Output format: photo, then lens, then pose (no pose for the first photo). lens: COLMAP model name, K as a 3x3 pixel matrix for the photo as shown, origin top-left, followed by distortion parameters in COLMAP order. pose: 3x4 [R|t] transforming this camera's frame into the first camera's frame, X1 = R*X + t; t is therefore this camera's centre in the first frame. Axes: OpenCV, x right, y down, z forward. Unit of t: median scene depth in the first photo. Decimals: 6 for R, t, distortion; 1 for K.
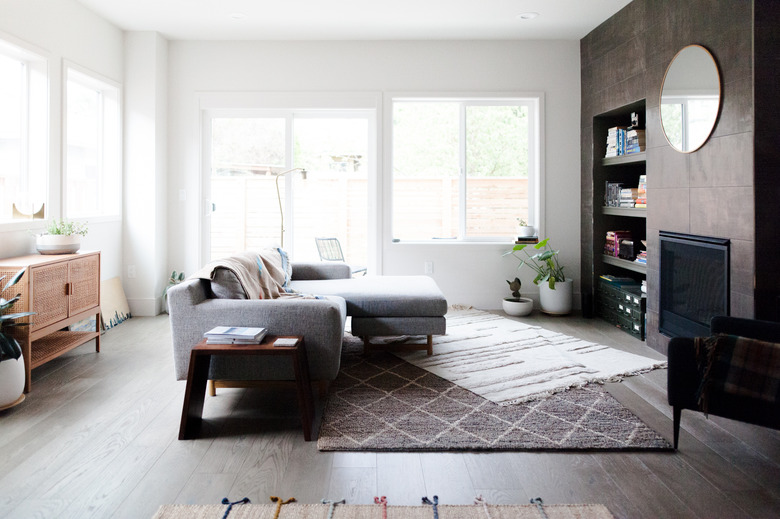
lens RADIAL K [[534.3, 0, 374.3], [0, 534.3, 195.9], [0, 0, 1]] dist [-0.003633, 0.002560]
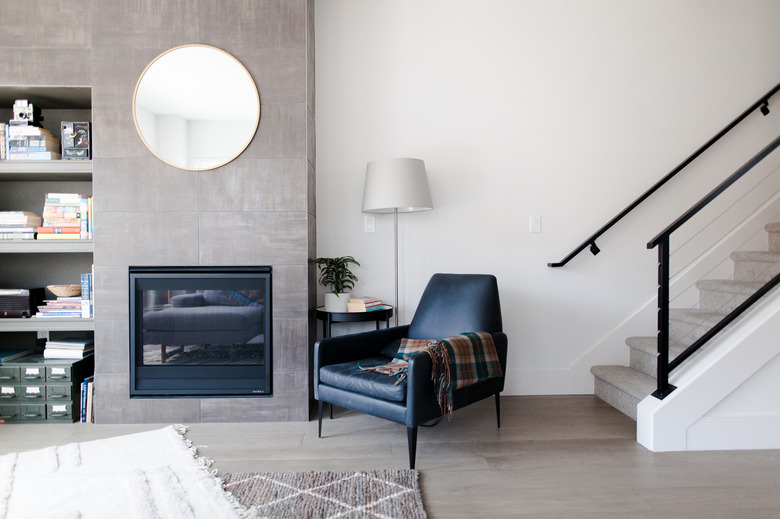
lens RADIAL K [[534.3, 0, 389.0], [0, 534.3, 258.4], [0, 0, 1]] dist [-0.003633, 0.002560]
pose [[-0.021423, -0.012098, 0.999697, -0.306723], [0.001086, 0.999926, 0.012124, 0.056115], [-0.999770, 0.001345, -0.021409, 0.805381]]
